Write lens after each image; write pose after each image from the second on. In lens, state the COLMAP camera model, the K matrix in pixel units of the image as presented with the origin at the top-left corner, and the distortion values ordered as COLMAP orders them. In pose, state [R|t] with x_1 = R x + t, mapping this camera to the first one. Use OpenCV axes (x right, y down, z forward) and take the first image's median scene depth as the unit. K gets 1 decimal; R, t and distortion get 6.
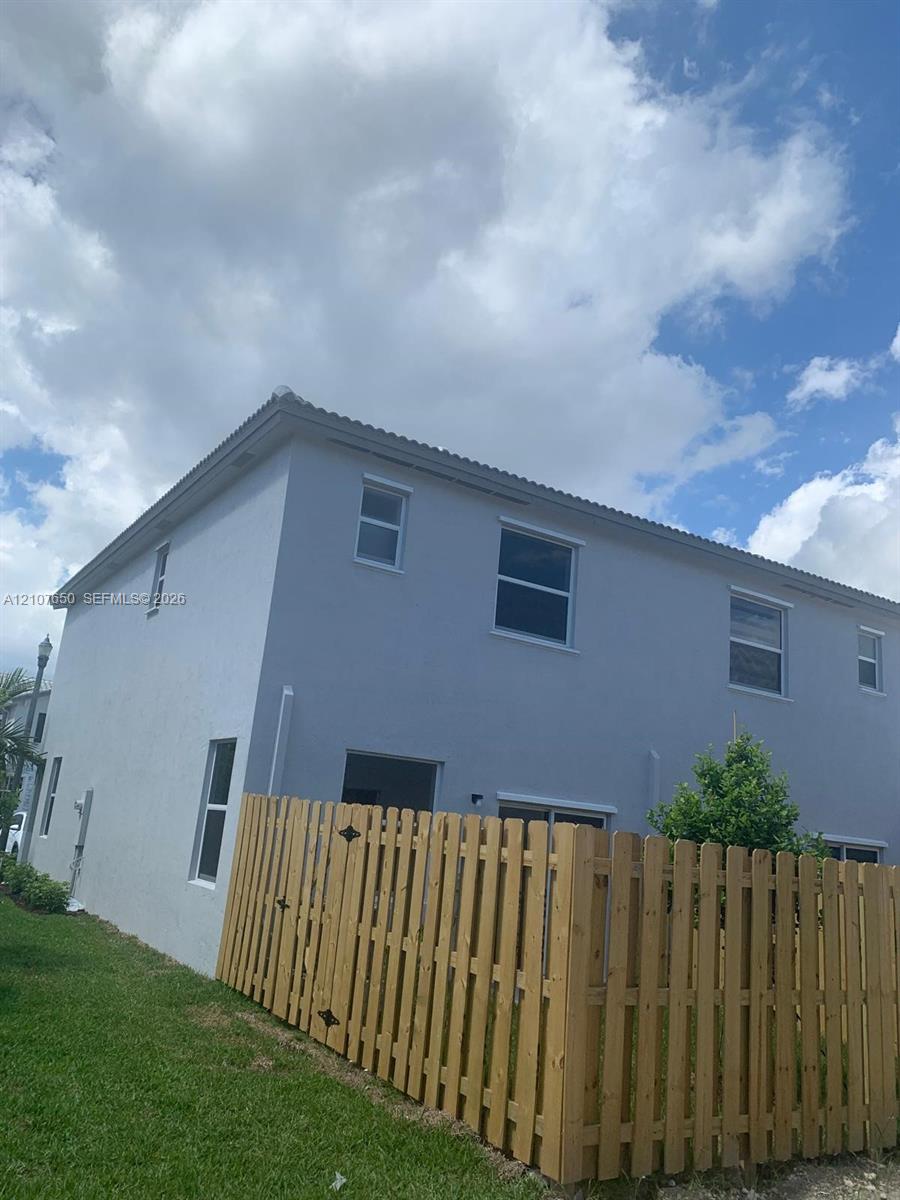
lens RADIAL K [[949.5, 0, 438.0], [0, 949.5, 580.8], [0, 0, 1]] dist [0.003481, -0.003942]
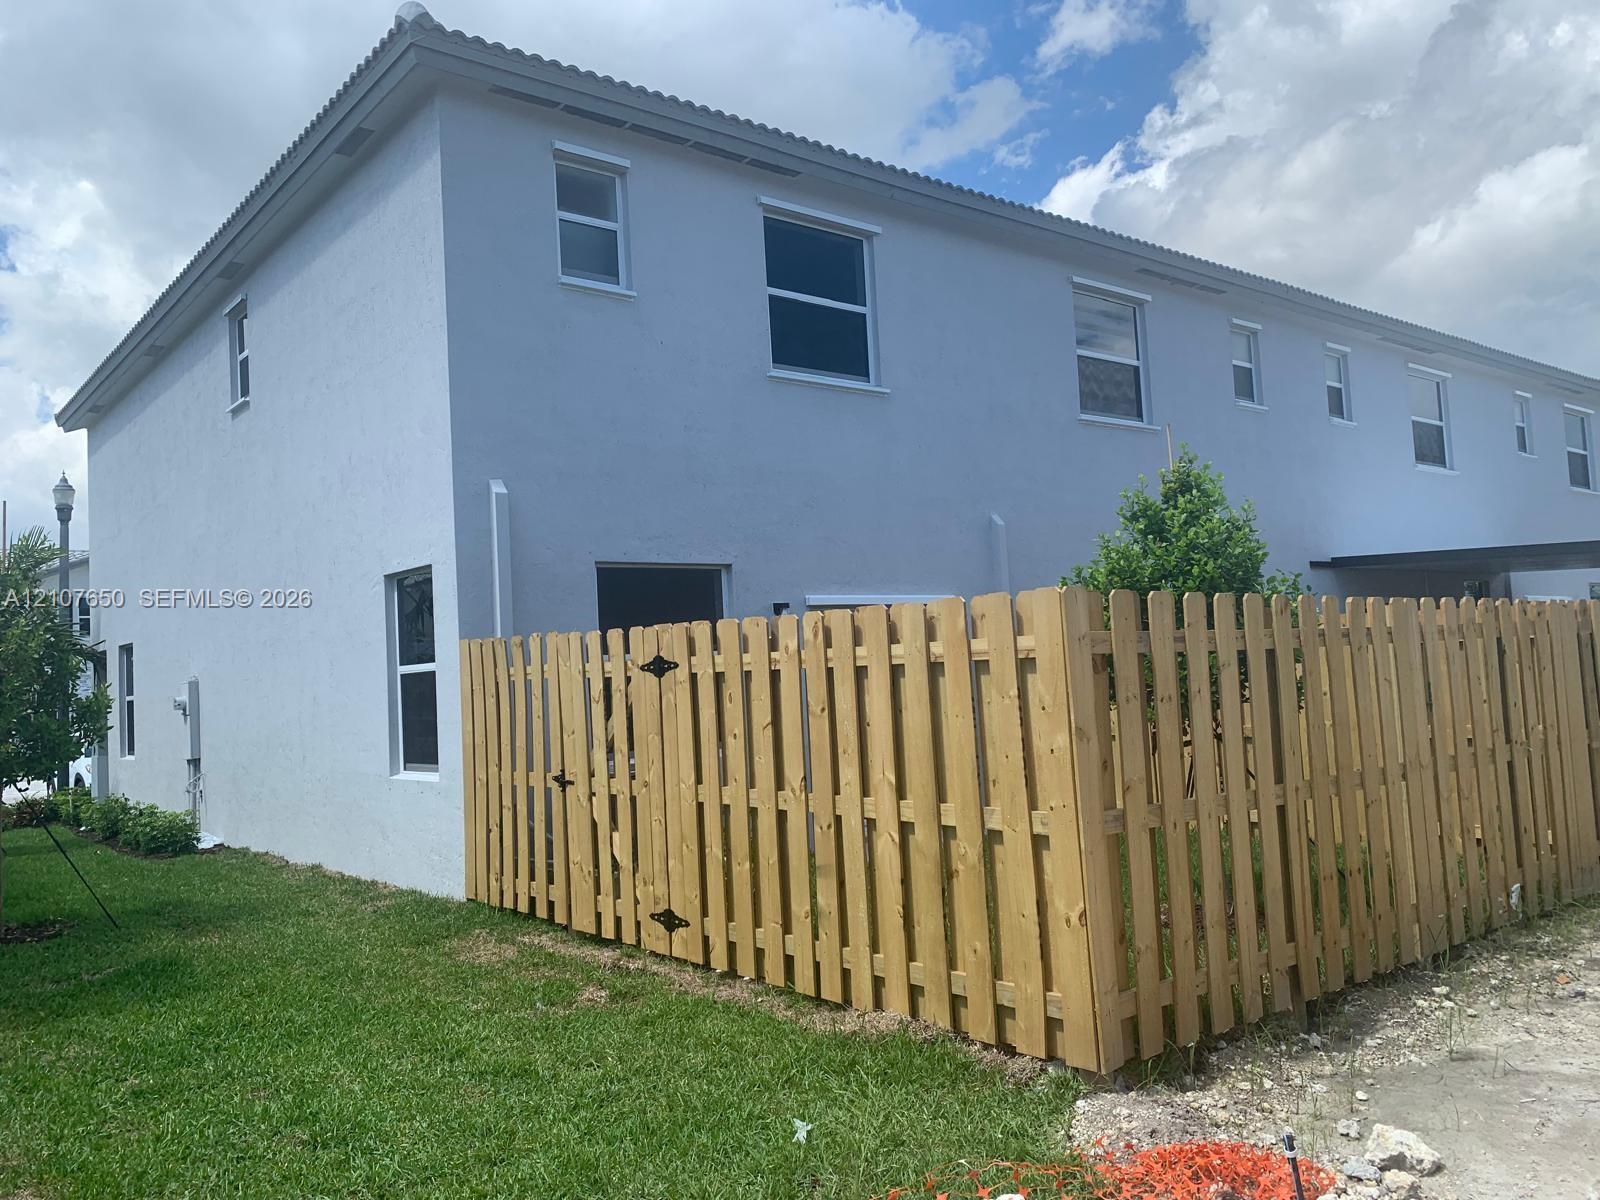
lens RADIAL K [[1266.0, 0, 800.0], [0, 1266.0, 600.0], [0, 0, 1]] dist [0.003481, -0.003942]
pose [[0.981841, -0.132095, 0.136157, -0.108008], [0.102605, 0.973468, 0.204527, 0.044903], [-0.159561, -0.186843, 0.969345, 0.113571]]
